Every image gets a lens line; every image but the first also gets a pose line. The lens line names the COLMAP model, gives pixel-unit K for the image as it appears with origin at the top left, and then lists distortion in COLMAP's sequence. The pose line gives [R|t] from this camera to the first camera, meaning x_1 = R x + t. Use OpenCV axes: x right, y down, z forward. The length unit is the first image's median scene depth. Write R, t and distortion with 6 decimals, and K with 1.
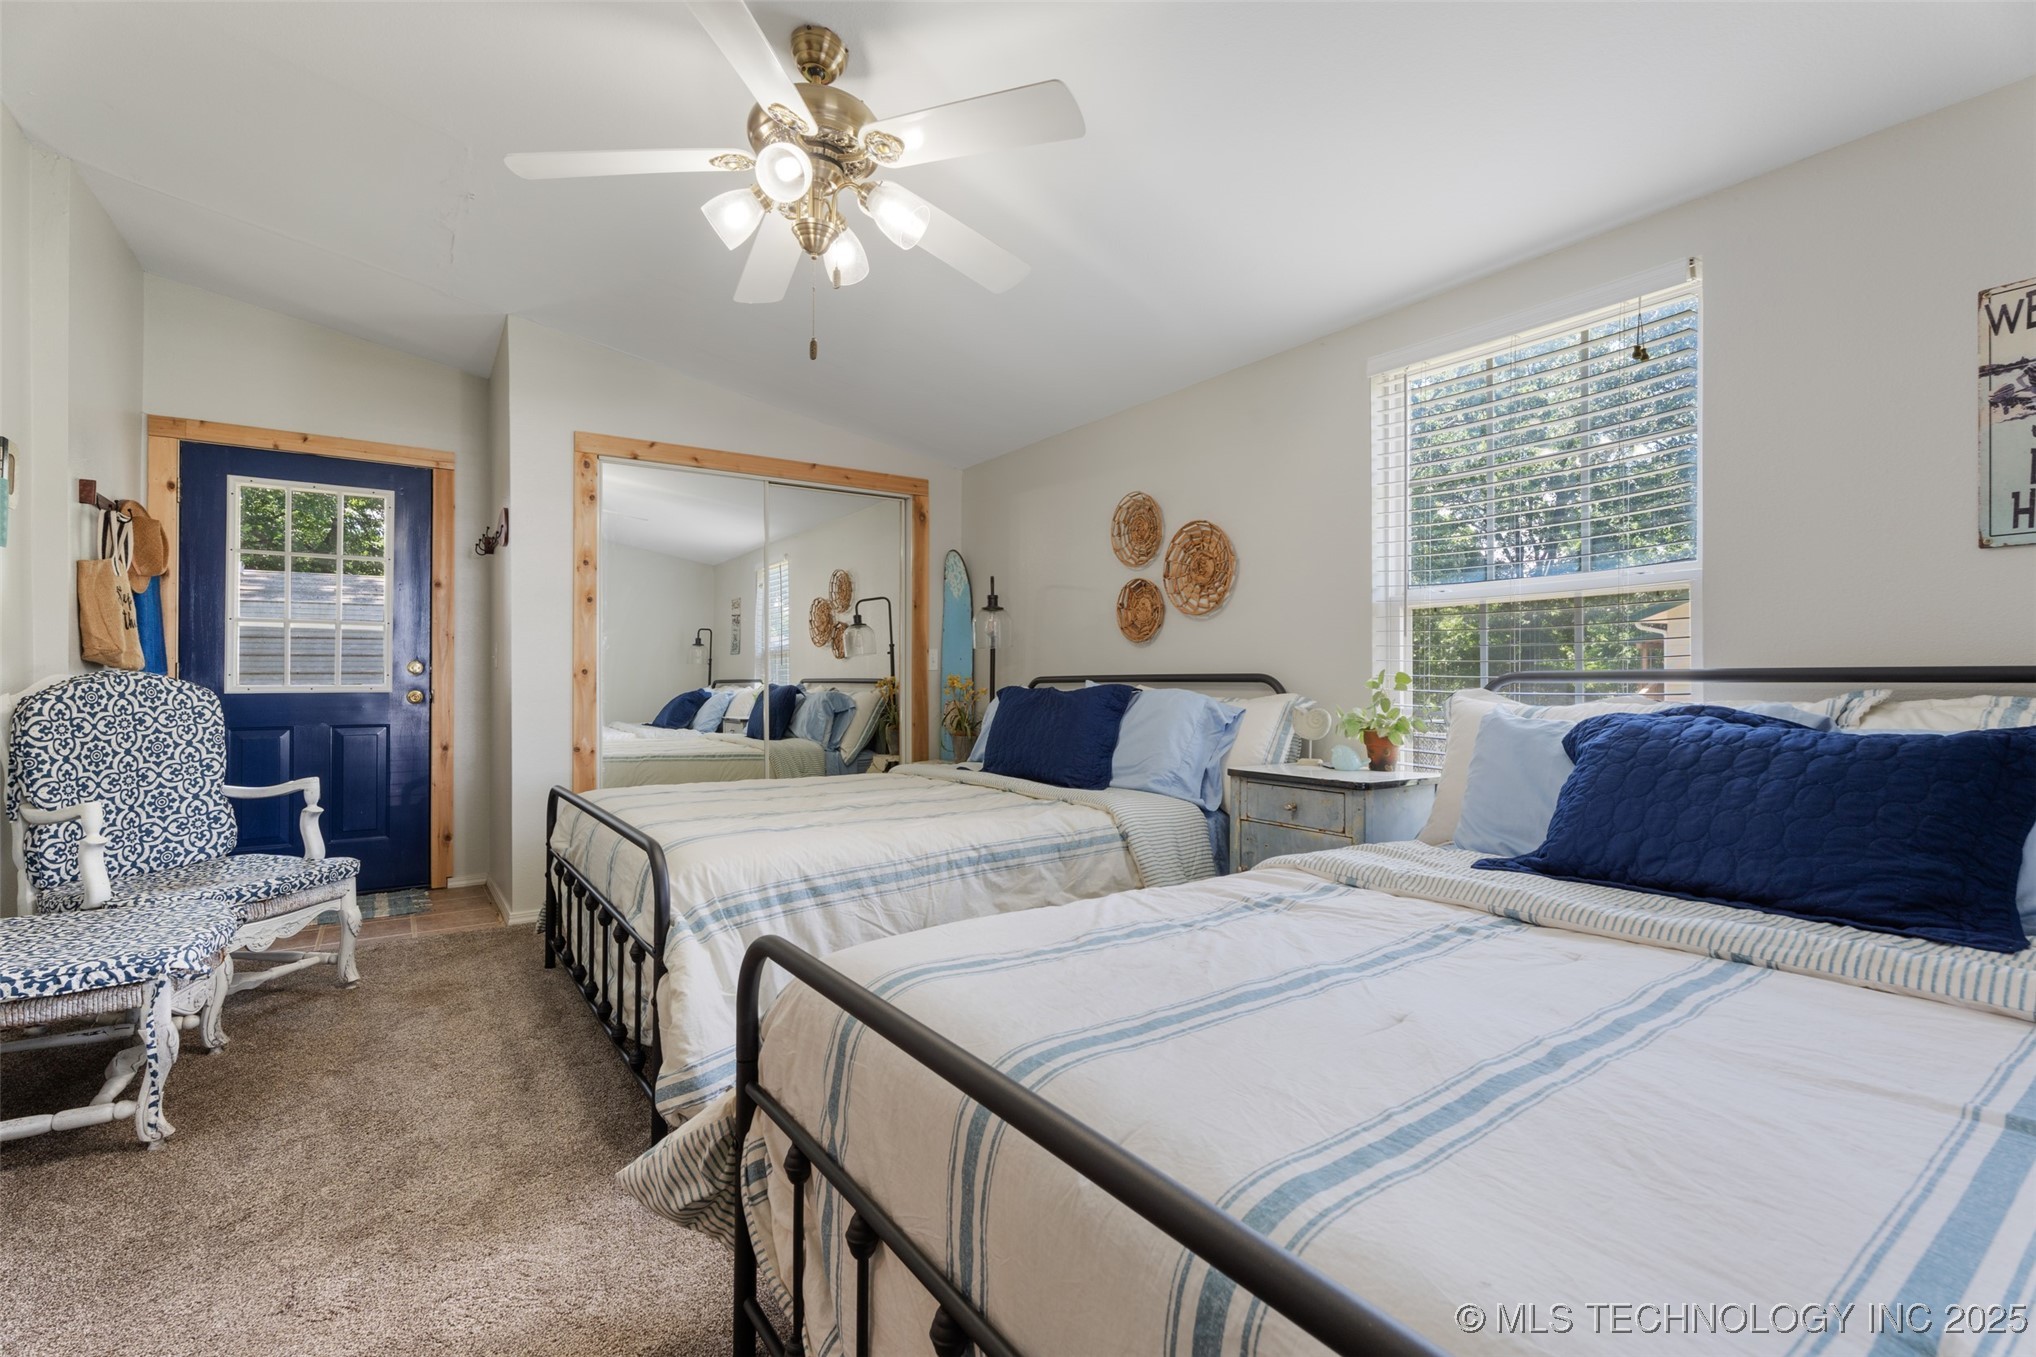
lens RADIAL K [[921.1, 0, 1022.4], [0, 921.1, 675.6], [0, 0, 1]] dist [-0.002039, -0.001570]
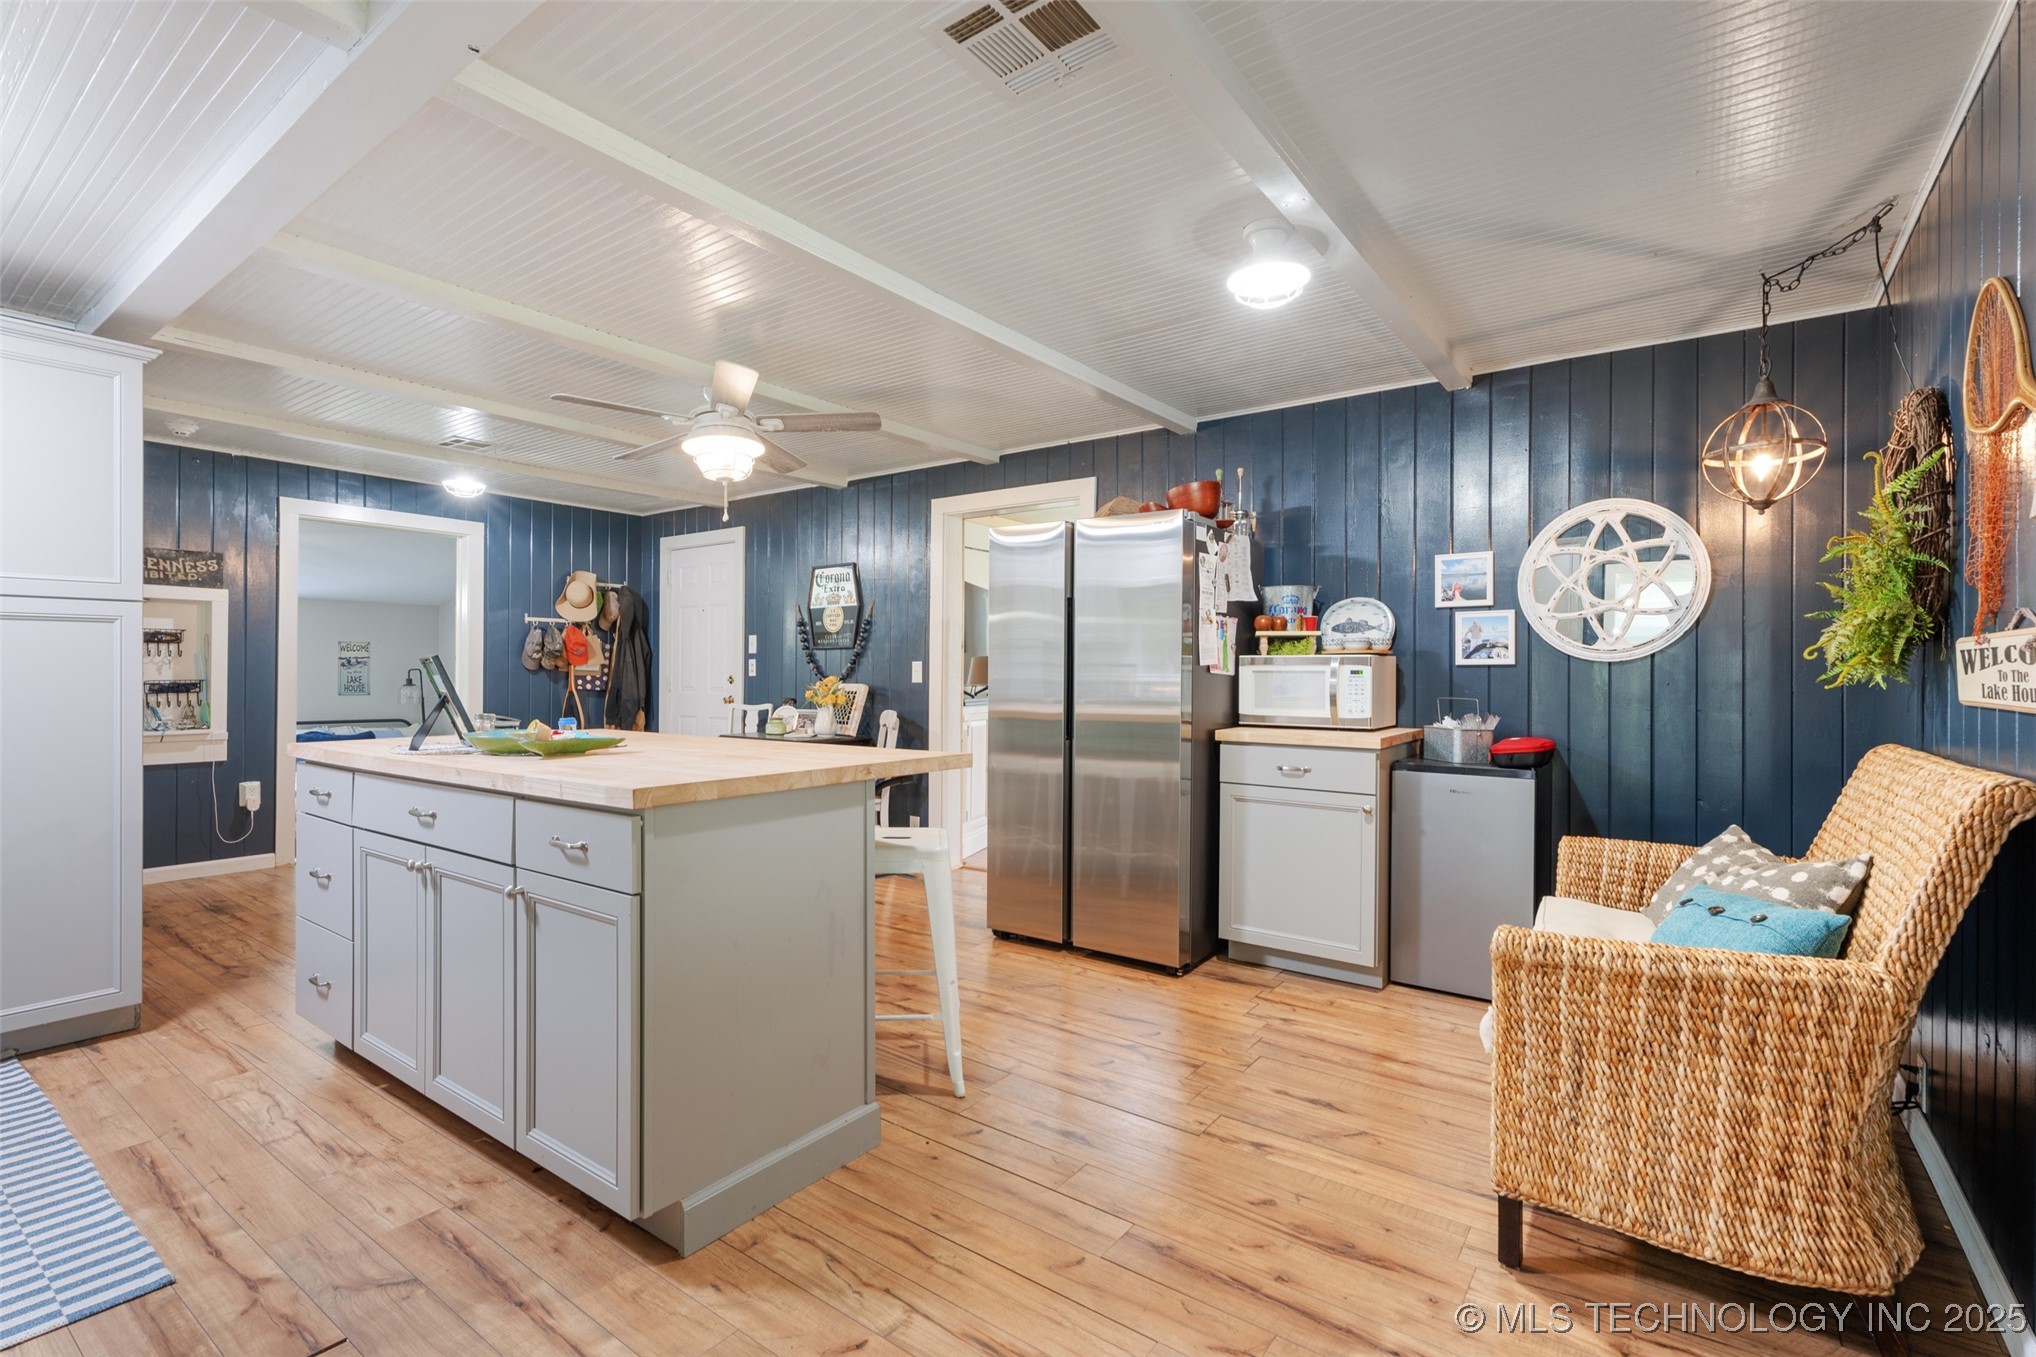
lens RADIAL K [[921.1, 0, 998.5], [0, 921.1, 667.8], [0, 0, 1]] dist [-0.002039, -0.001570]
pose [[-0.316084, 0.010588, 0.948672, -2.312694], [-0.008431, 0.999867, -0.013969, -0.124546], [-0.948694, -0.012414, -0.315953, -0.372129]]
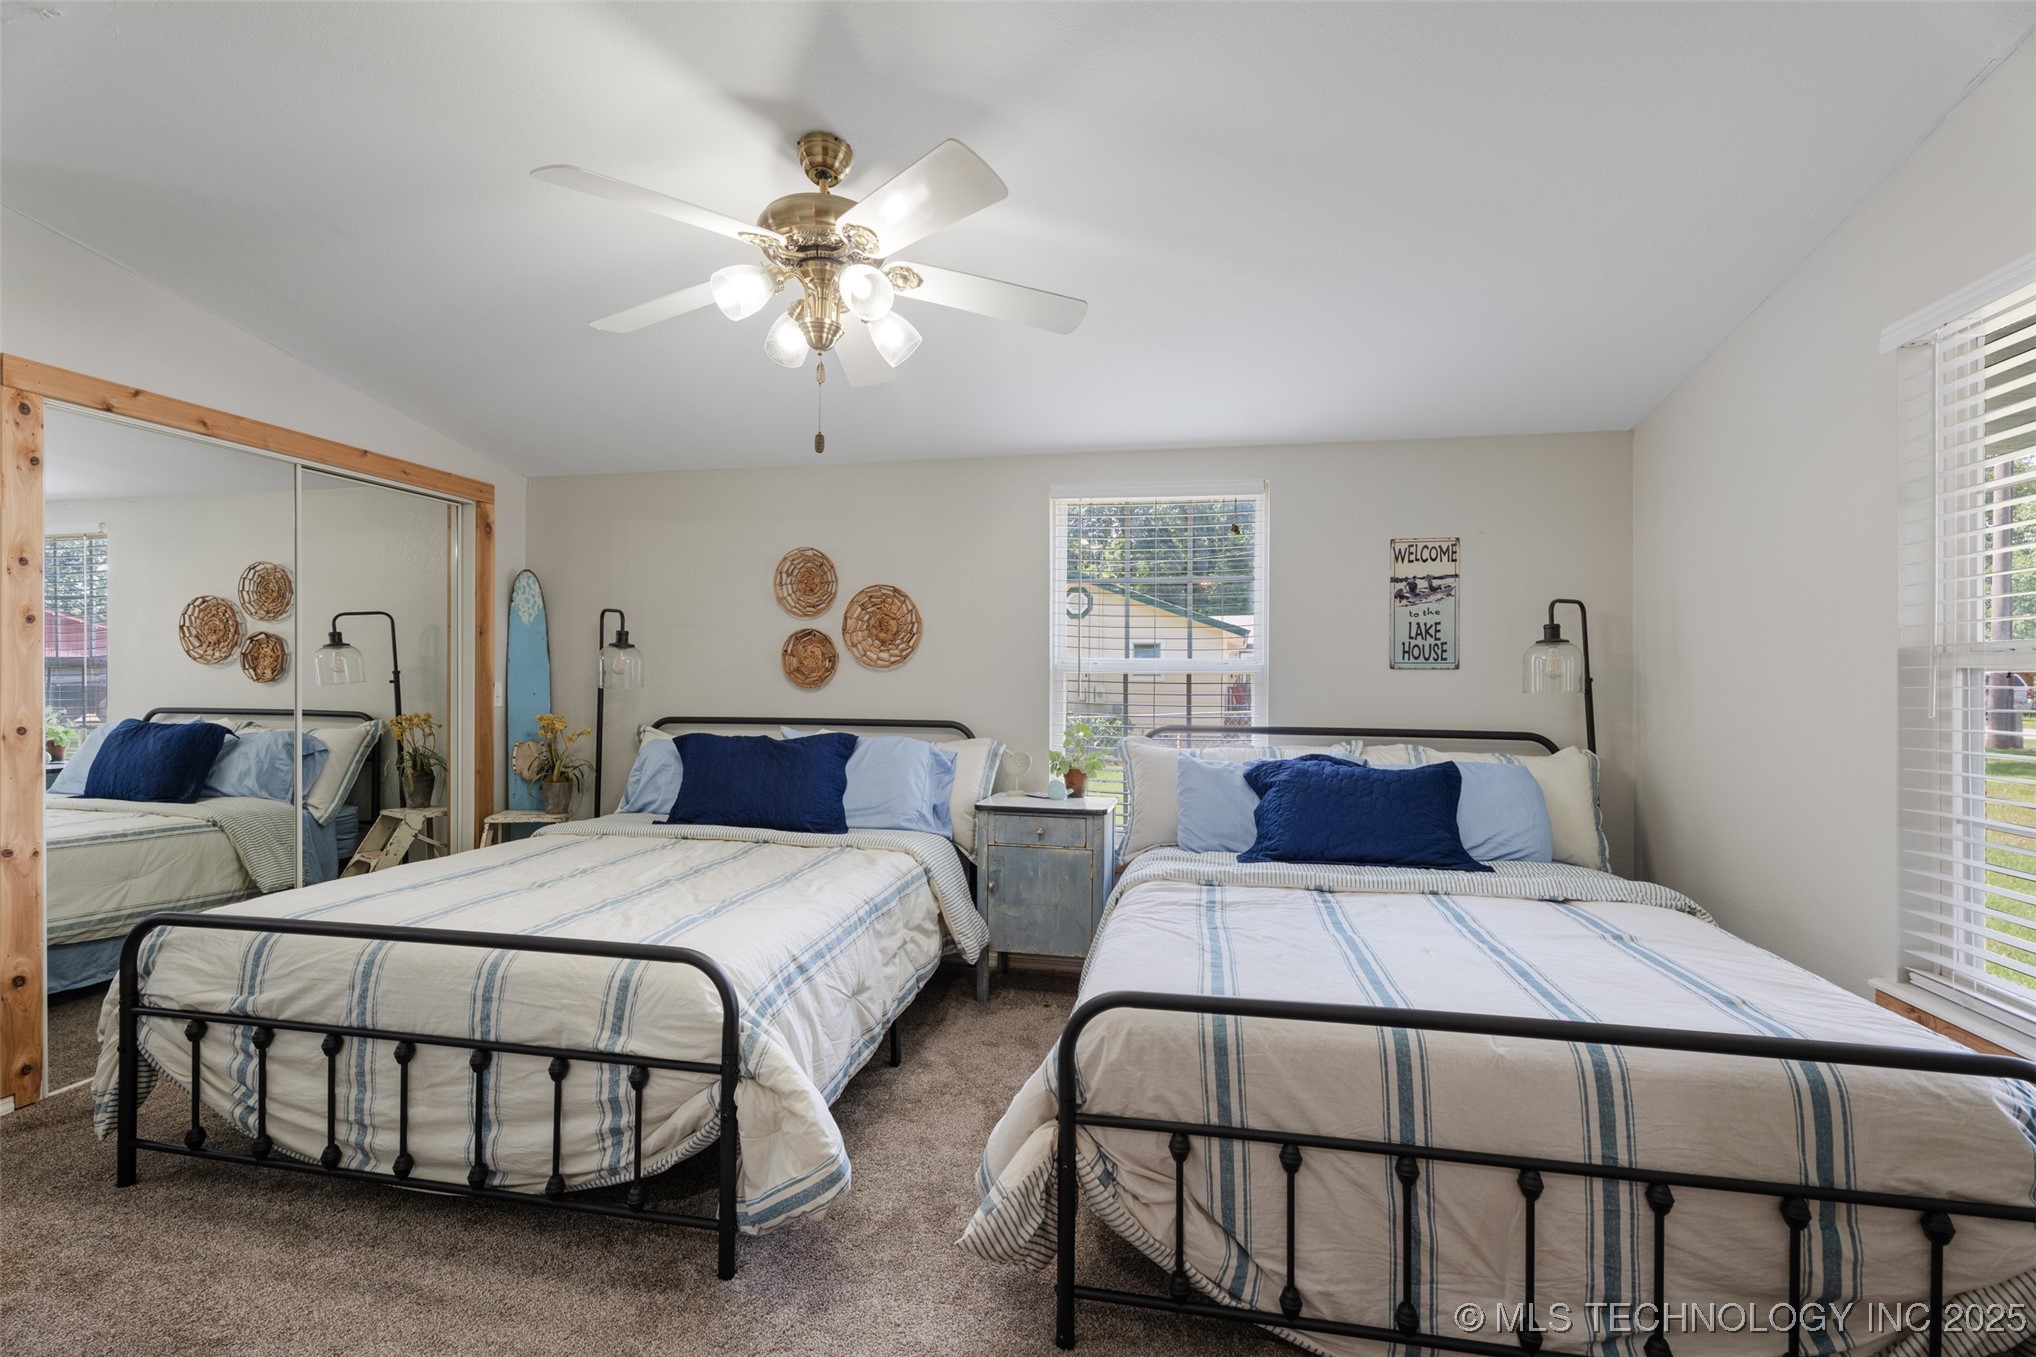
lens RADIAL K [[921.1, 0, 1012.3], [0, 921.1, 668.7], [0, 0, 1]] dist [-0.002039, -0.001570]
pose [[0.722148, 0.012303, 0.691629, -0.473904], [-0.013043, 0.999906, -0.004168, -0.060712], [-0.691616, -0.006011, 0.722240, 0.062961]]
